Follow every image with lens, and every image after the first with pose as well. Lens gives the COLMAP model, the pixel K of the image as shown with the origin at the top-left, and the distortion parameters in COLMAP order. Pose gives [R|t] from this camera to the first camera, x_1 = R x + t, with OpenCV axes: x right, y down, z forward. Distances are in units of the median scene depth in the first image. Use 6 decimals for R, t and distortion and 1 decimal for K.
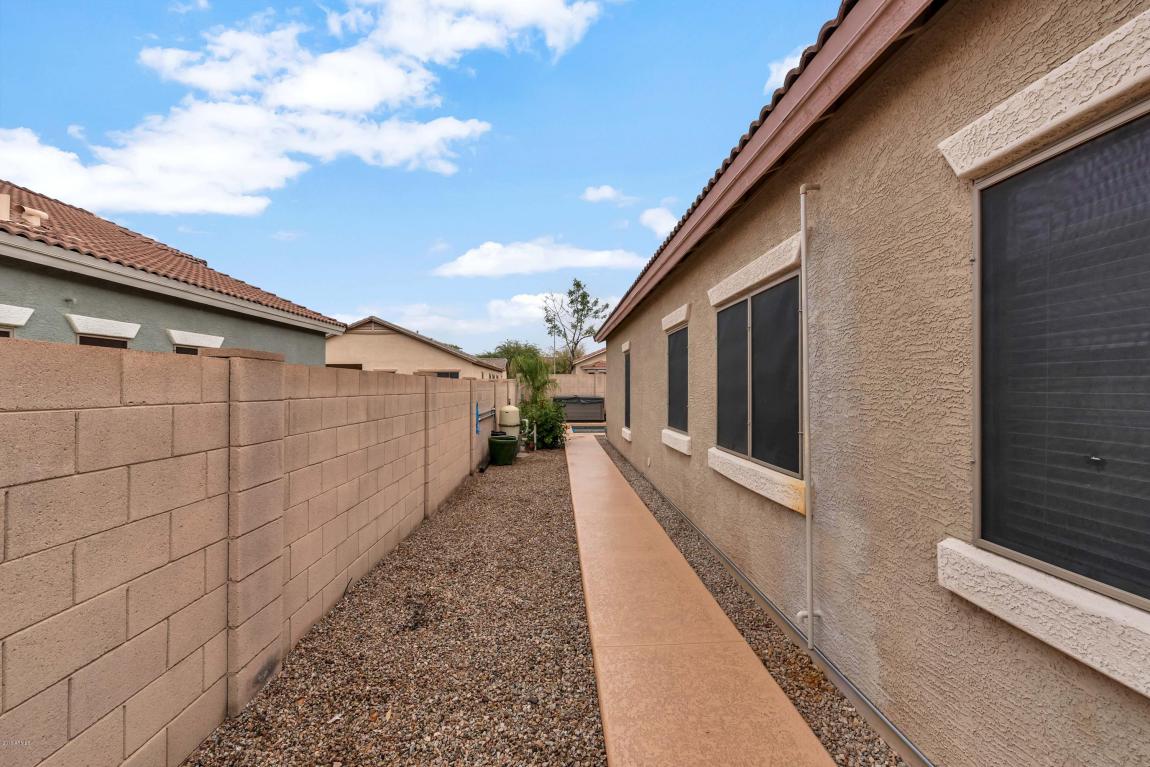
lens RADIAL K [[524.5, 0, 575.3], [0, 524.5, 387.4], [0, 0, 1]] dist [0.001236, -0.000631]
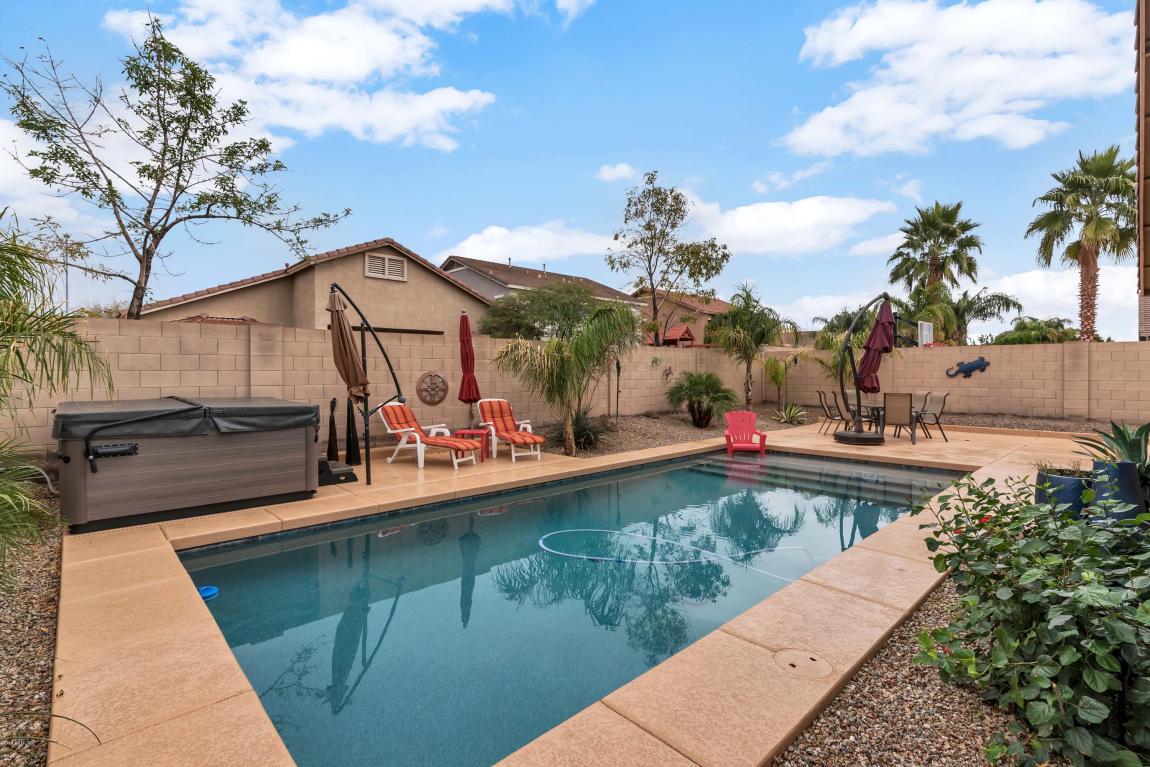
lens RADIAL K [[524.5, 0, 571.8], [0, 524.5, 381.8], [0, 0, 1]] dist [0.001236, -0.000631]
pose [[0.749103, -0.006870, 0.662418, -0.022957], [-0.005601, 0.999845, 0.016703, 0.001440], [-0.662430, -0.016222, 0.748948, 0.608850]]
